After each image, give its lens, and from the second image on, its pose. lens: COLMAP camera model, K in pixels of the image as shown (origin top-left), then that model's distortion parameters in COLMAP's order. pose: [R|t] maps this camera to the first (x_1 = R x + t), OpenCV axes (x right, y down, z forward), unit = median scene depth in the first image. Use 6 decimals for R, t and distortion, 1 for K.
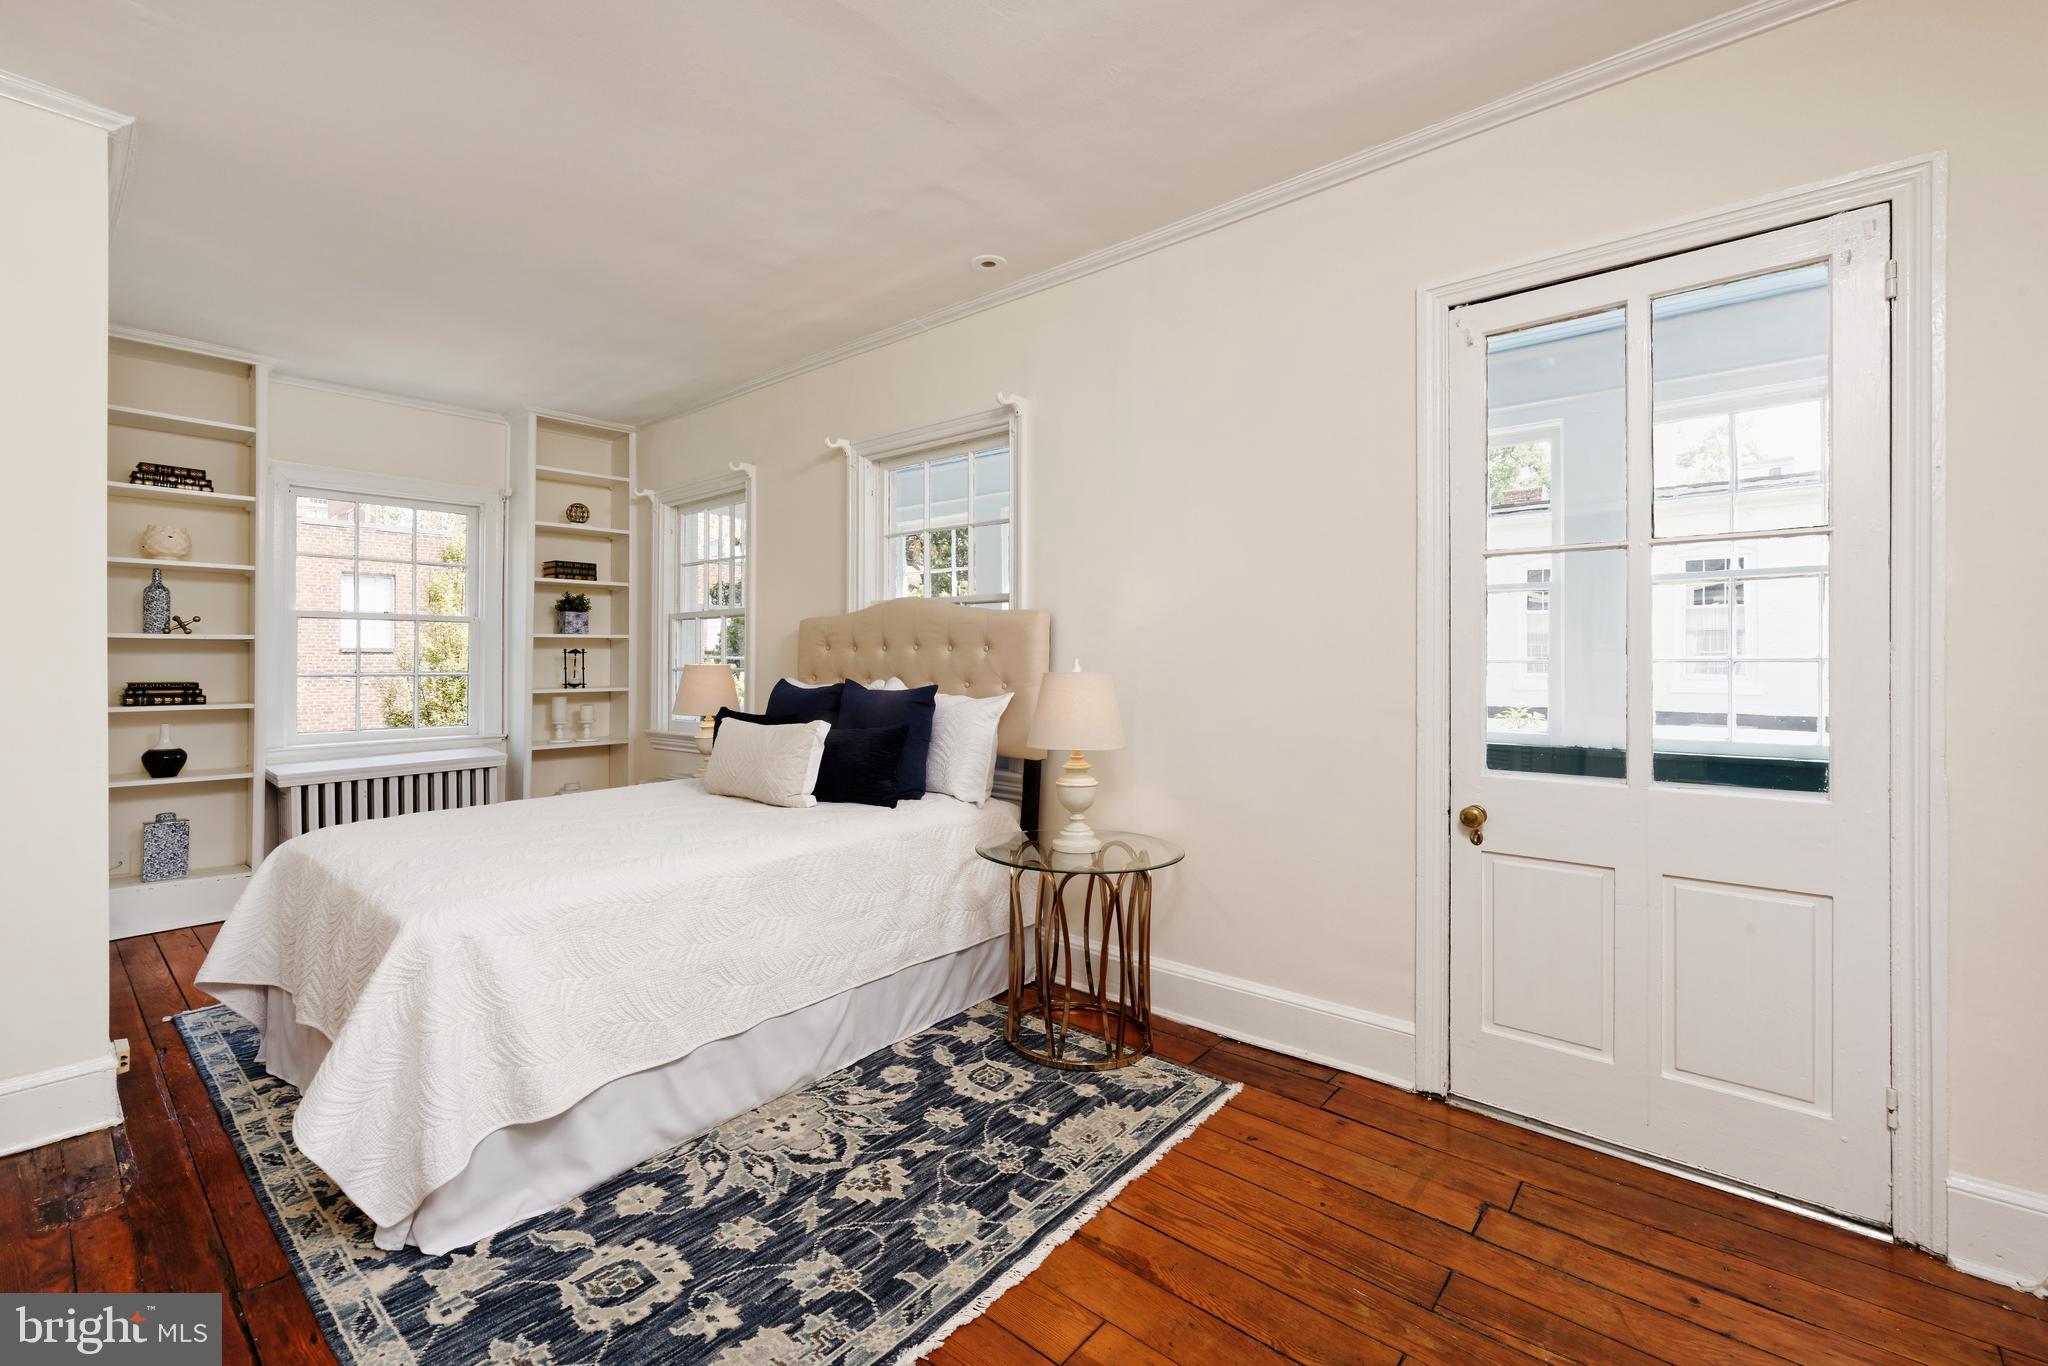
lens RADIAL K [[829.9, 0, 1024.7], [0, 829.9, 663.2], [0, 0, 1]] dist [-0.002398, -0.000404]
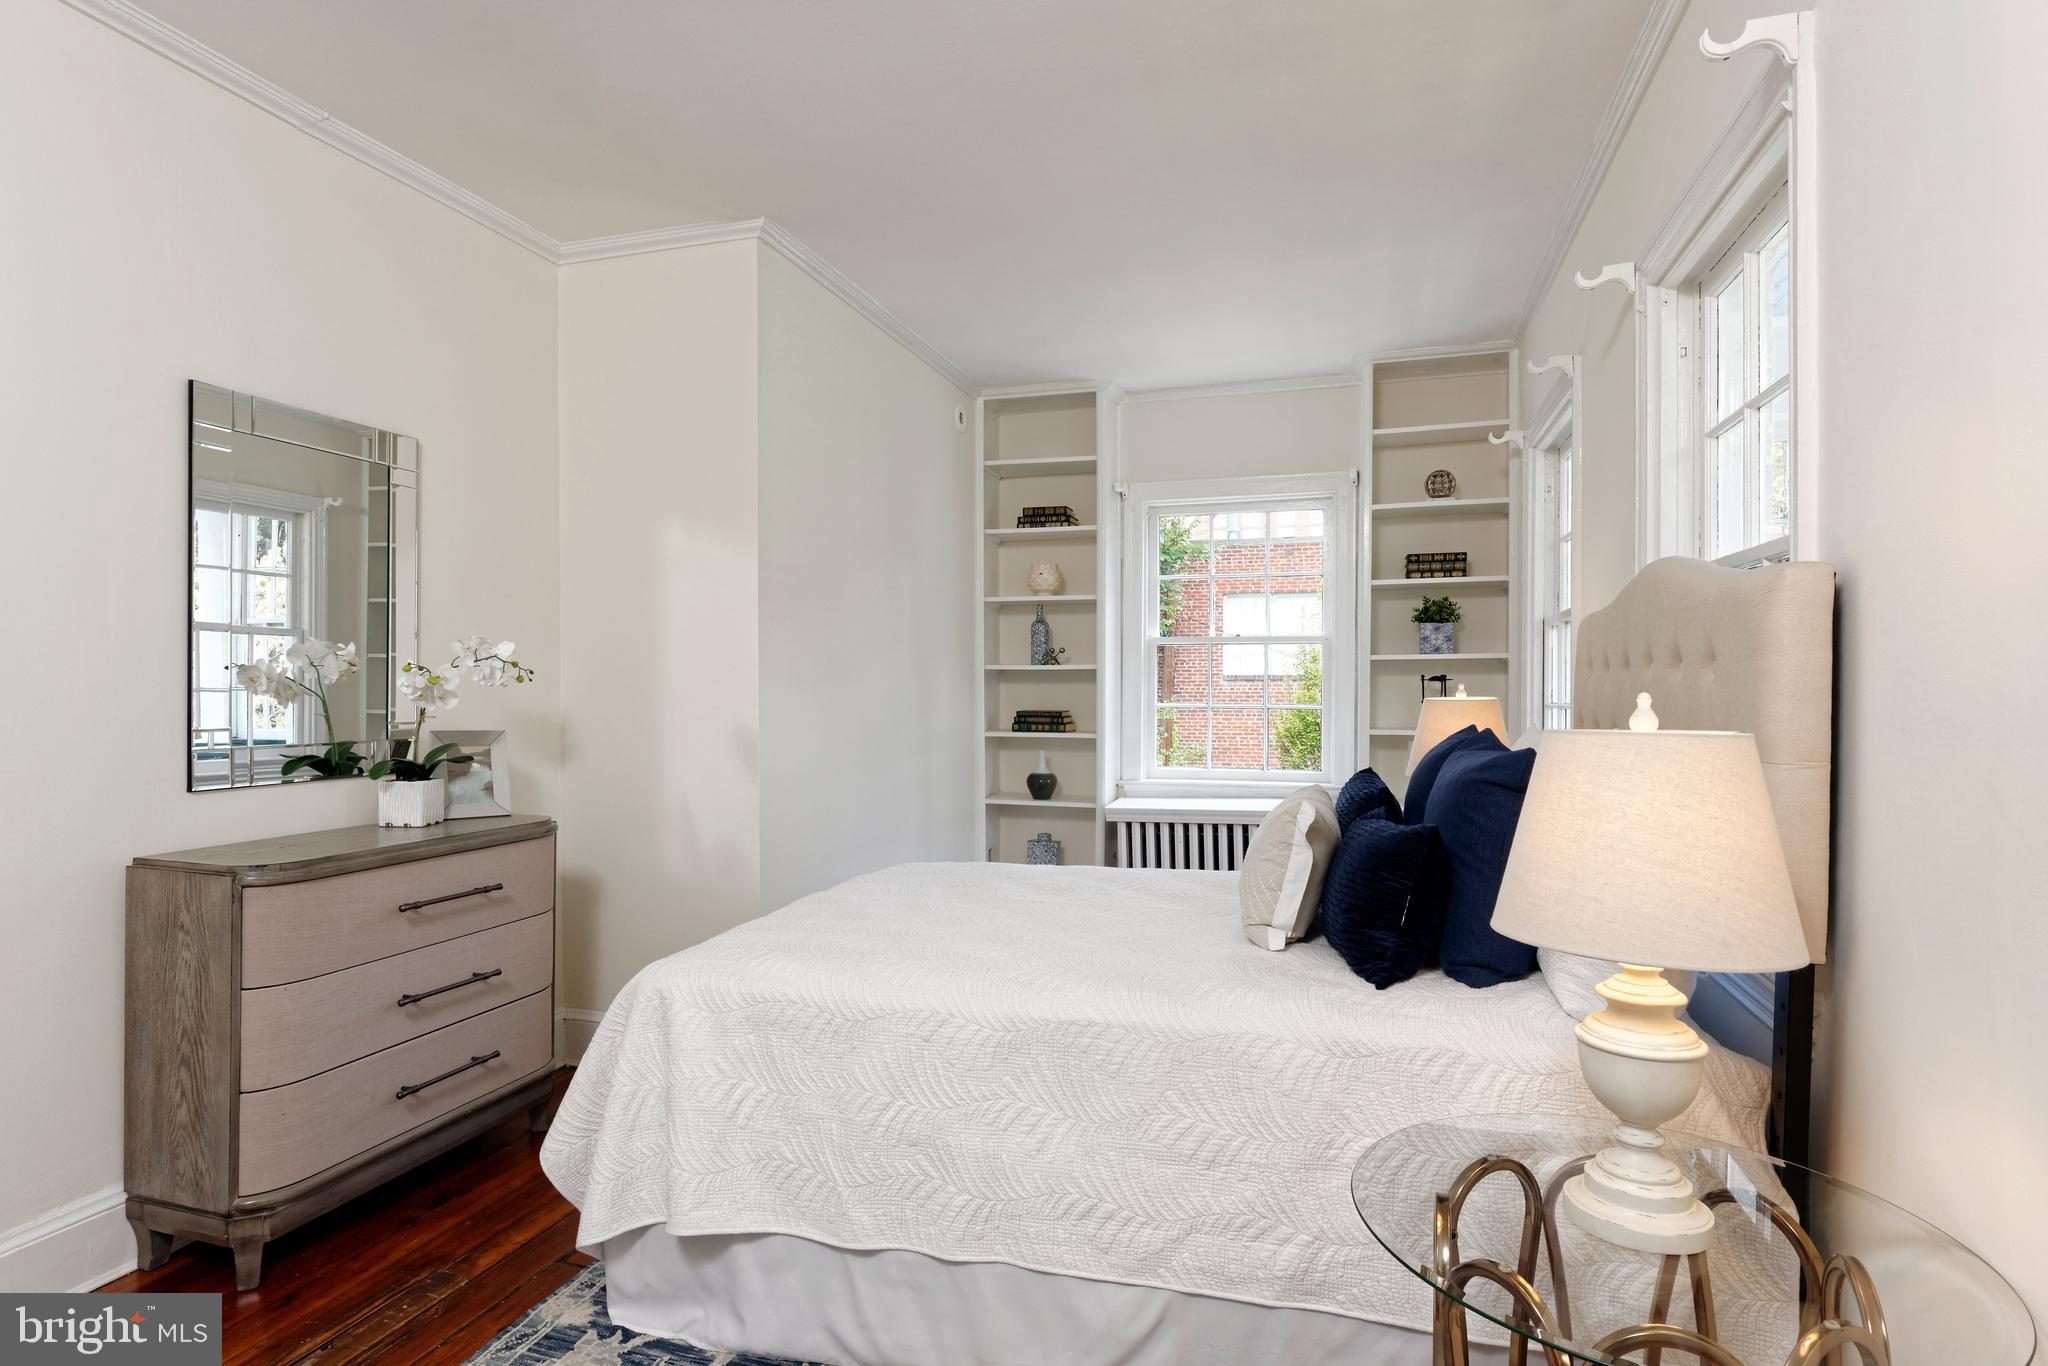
lens RADIAL K [[1128.0, 0, 1022.2], [0, 1128.0, 691.3], [0, 0, 1]] dist [-0.007243, 0.000066]
pose [[0.403111, 0.003177, -0.915146, 0.282027], [-0.003695, 0.999991, 0.001843, -0.004446], [0.915144, 0.002639, 0.403119, 0.392367]]
